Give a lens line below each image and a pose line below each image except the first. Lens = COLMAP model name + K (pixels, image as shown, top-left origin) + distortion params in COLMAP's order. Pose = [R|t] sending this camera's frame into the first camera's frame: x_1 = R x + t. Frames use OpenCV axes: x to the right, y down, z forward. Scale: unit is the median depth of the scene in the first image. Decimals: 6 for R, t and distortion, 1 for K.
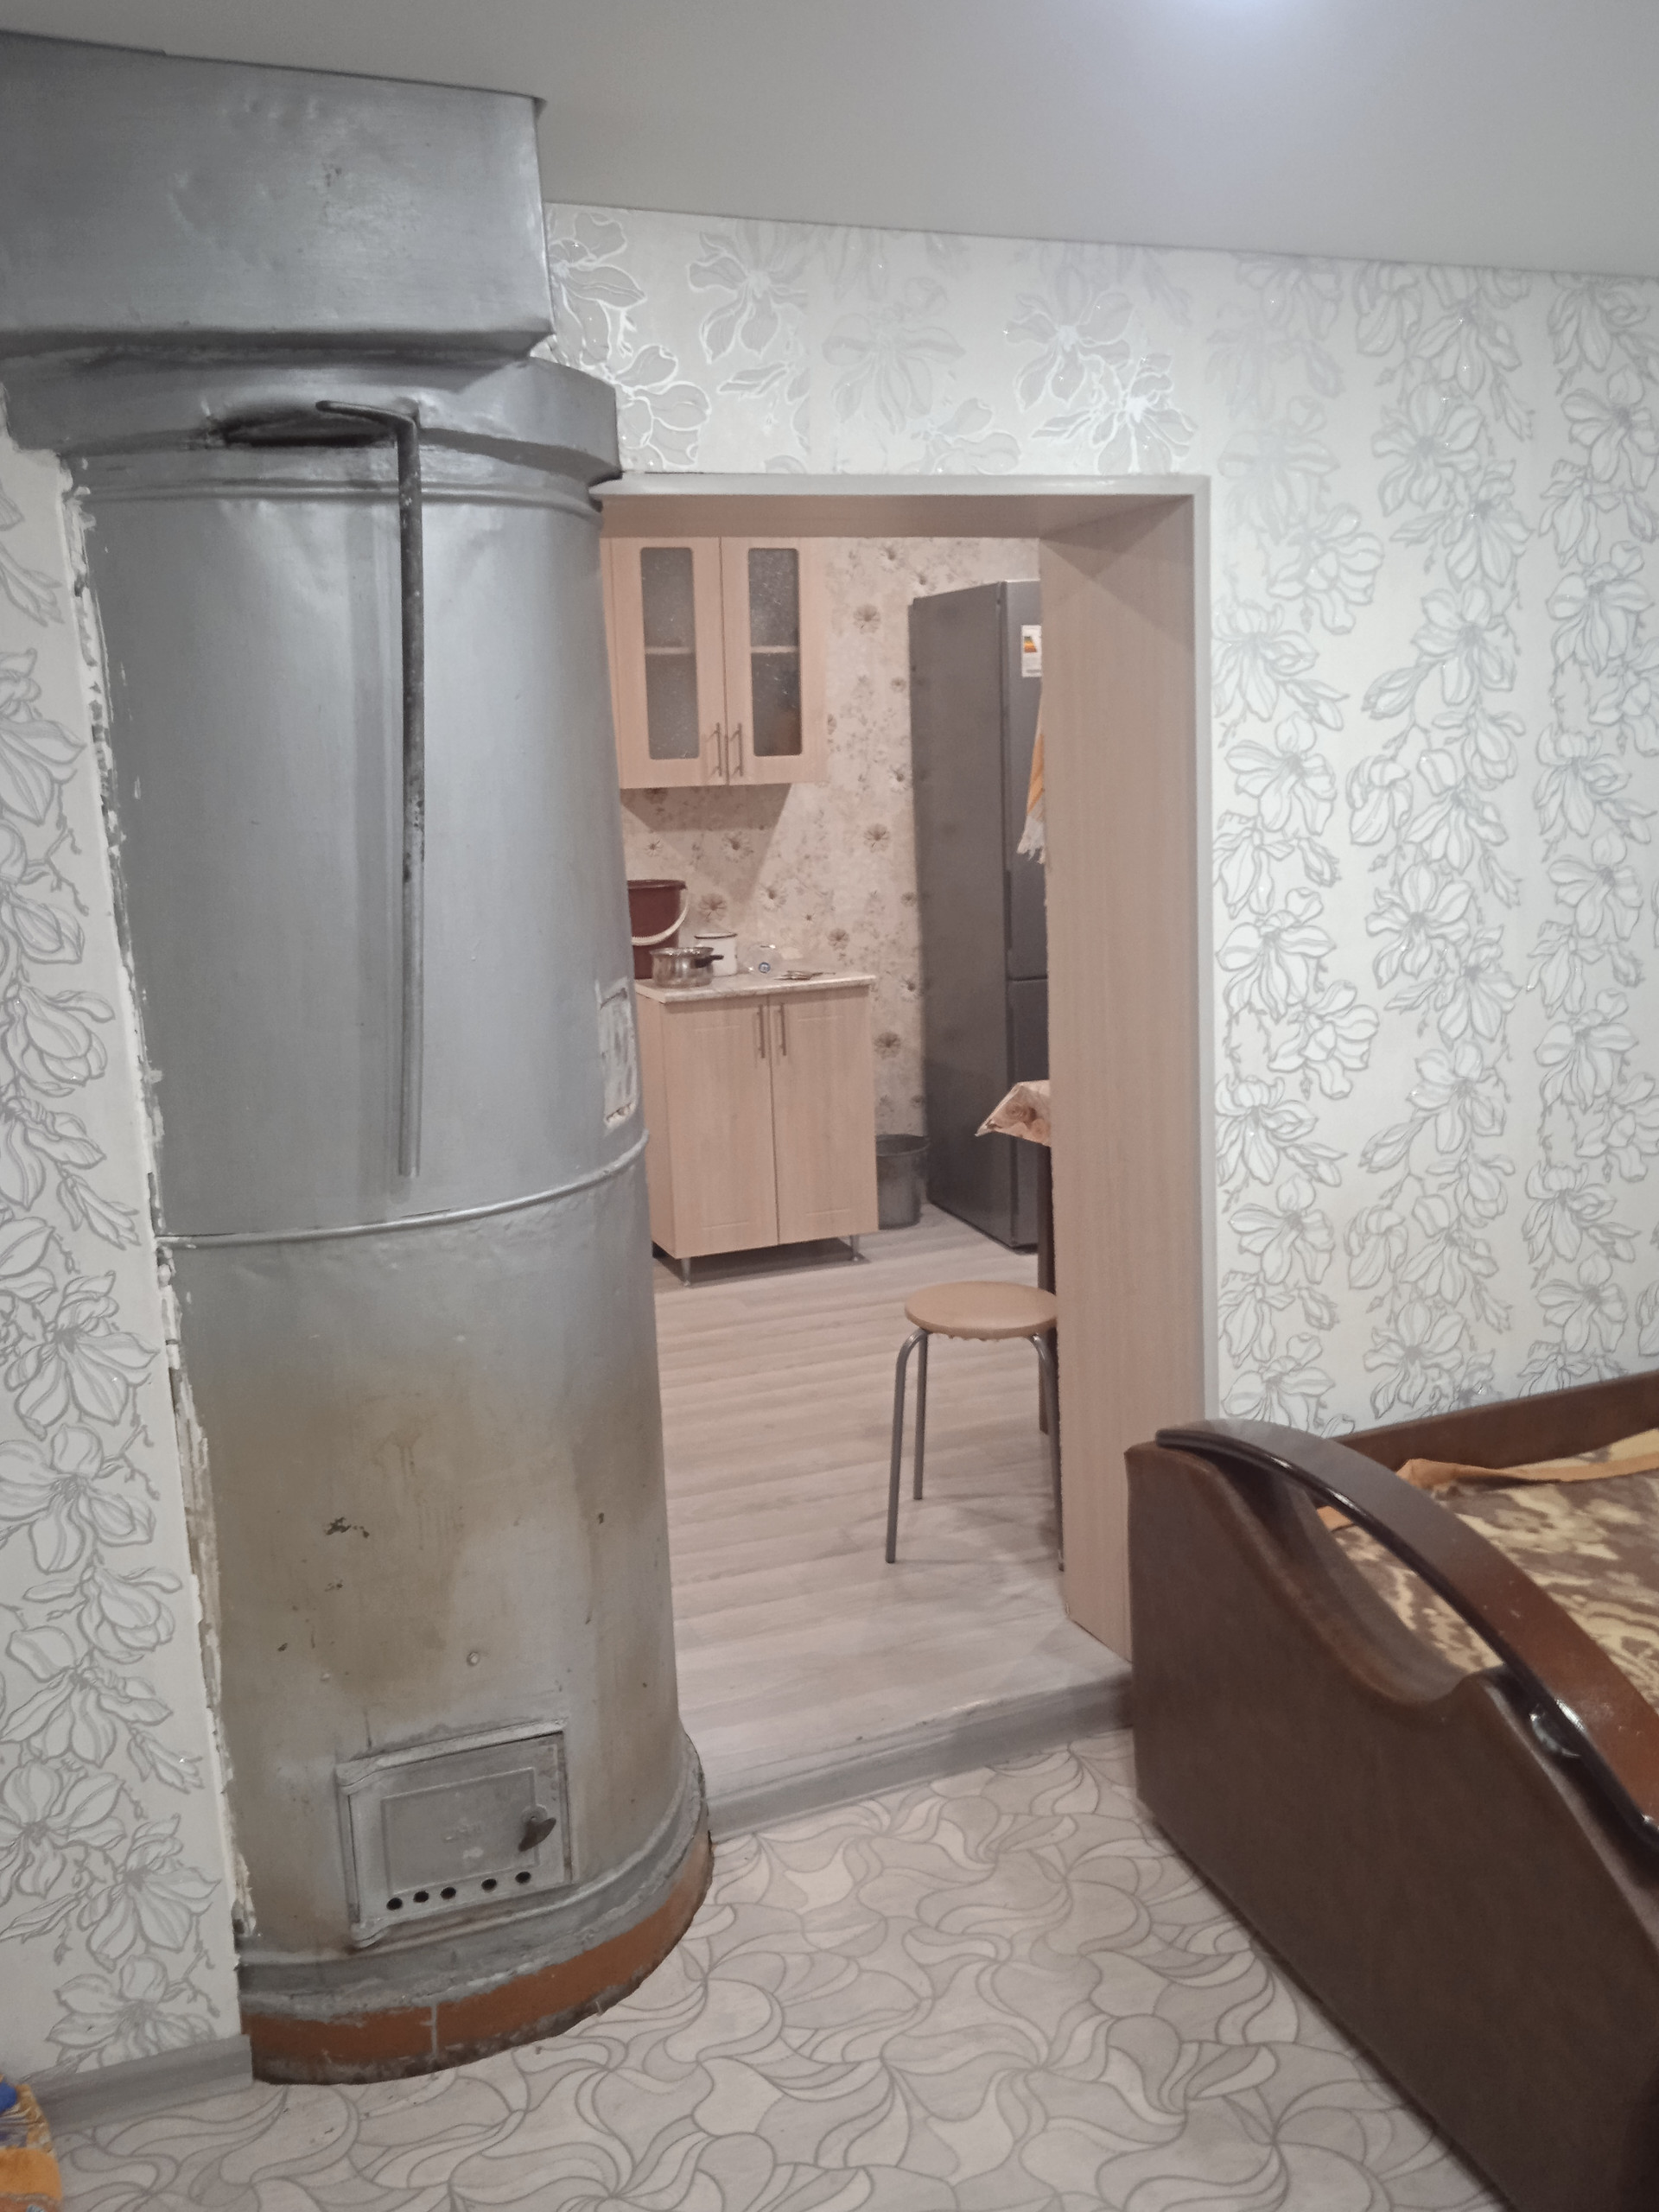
lens RADIAL K [[1780.6, 0, 805.2], [0, 1780.6, 1096.4], [0, 0, 1]] dist [0.048875, -0.051106]
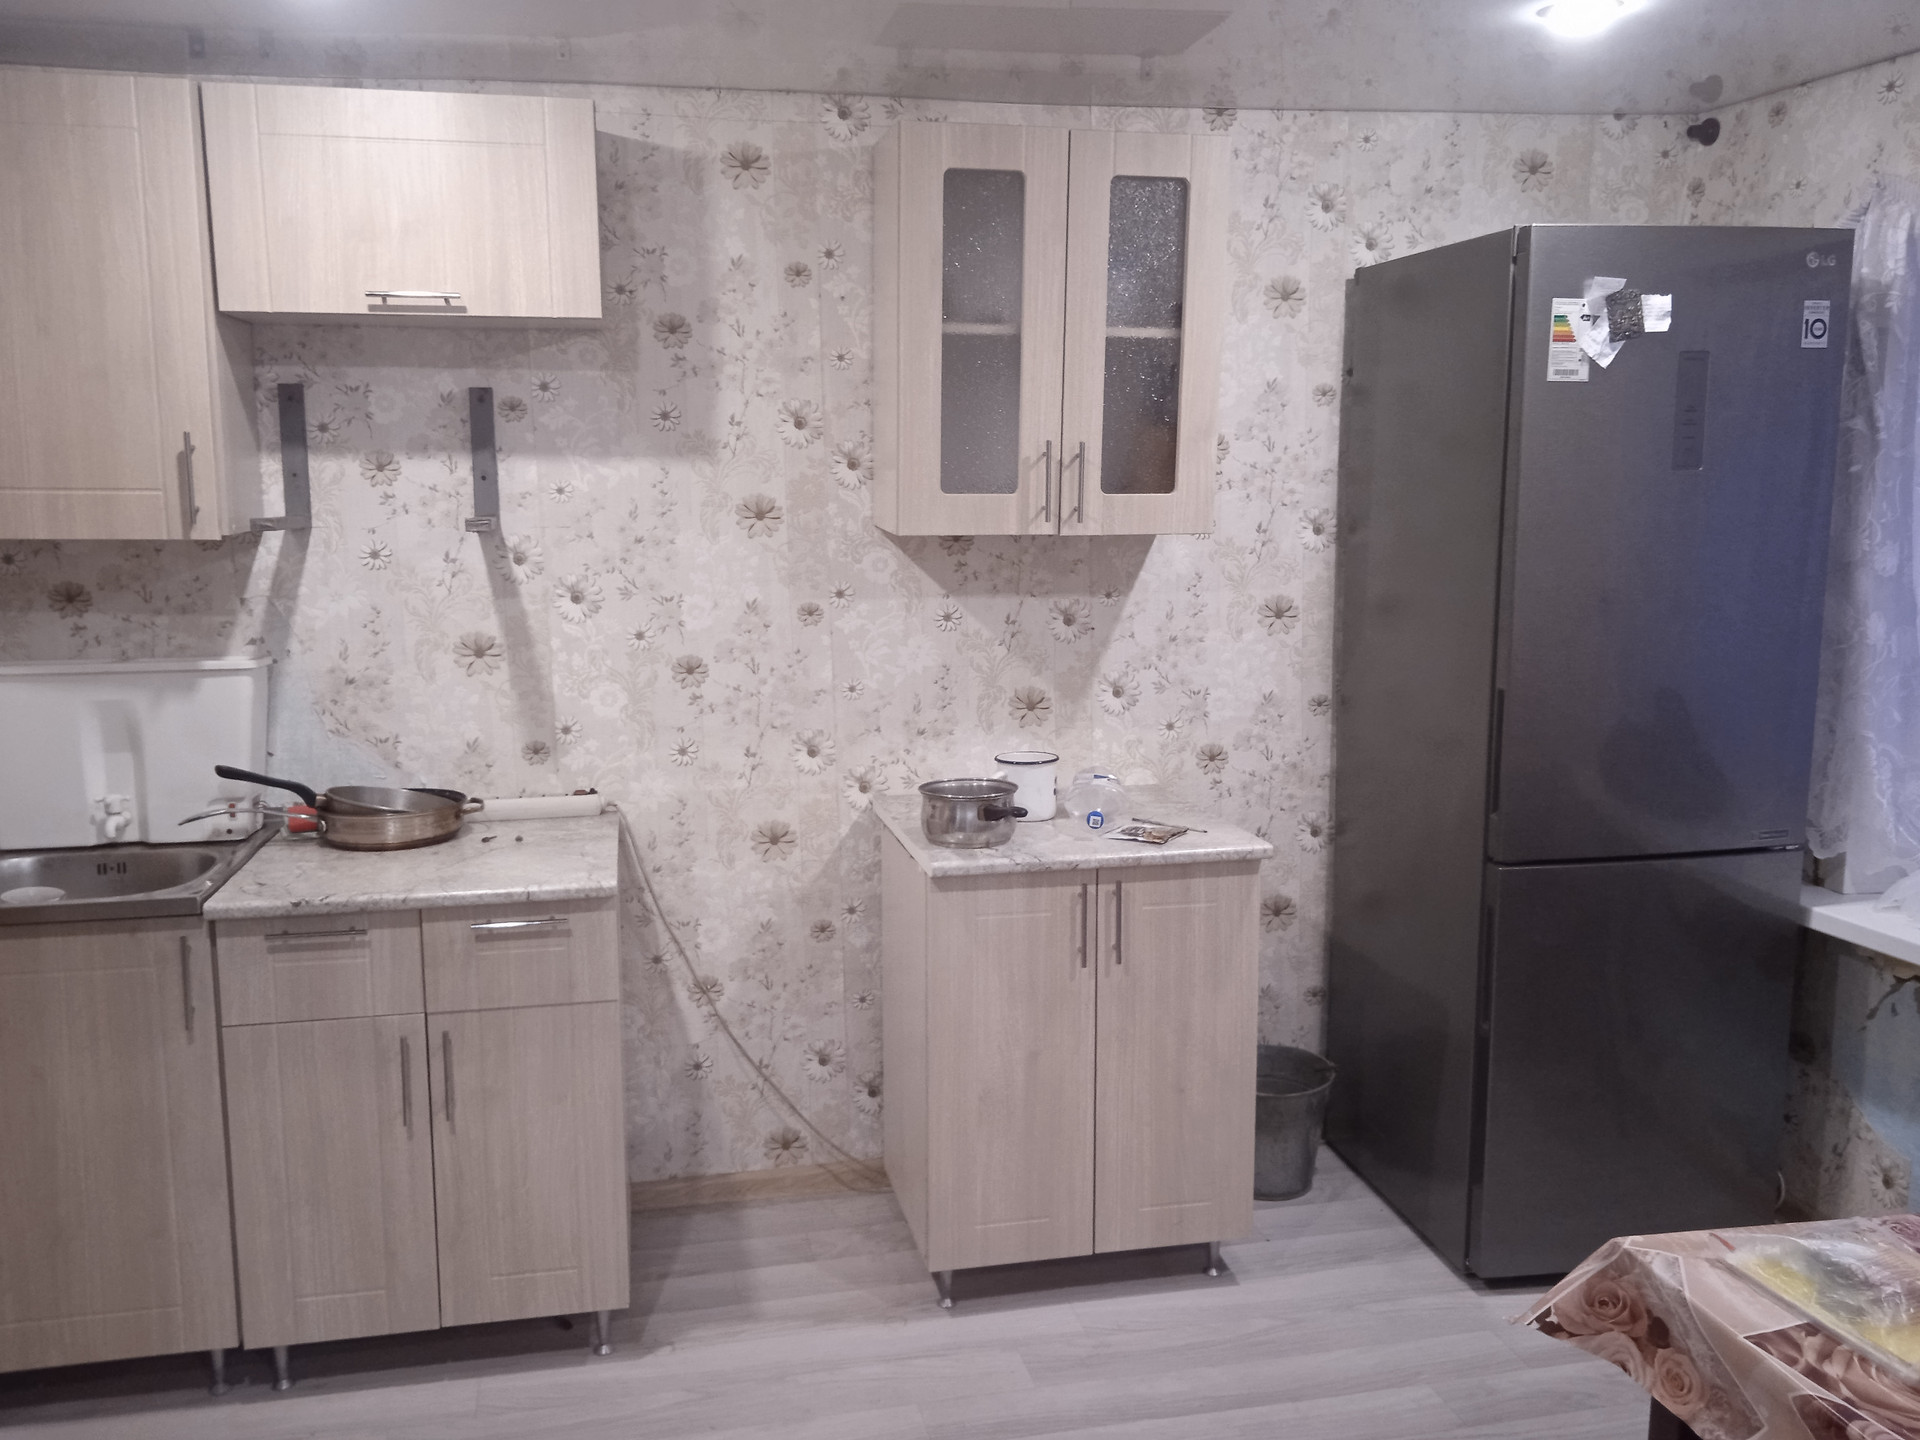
lens RADIAL K [[1570.9, 0, 918.5], [0, 1570.9, 726.1], [0, 0, 1]] dist [0.148842, -0.399596]
pose [[0.986652, 0.059982, -0.151392, -0.001641], [-0.064881, 0.997510, -0.027630, -0.080332], [0.149358, 0.037084, 0.988087, 0.397128]]
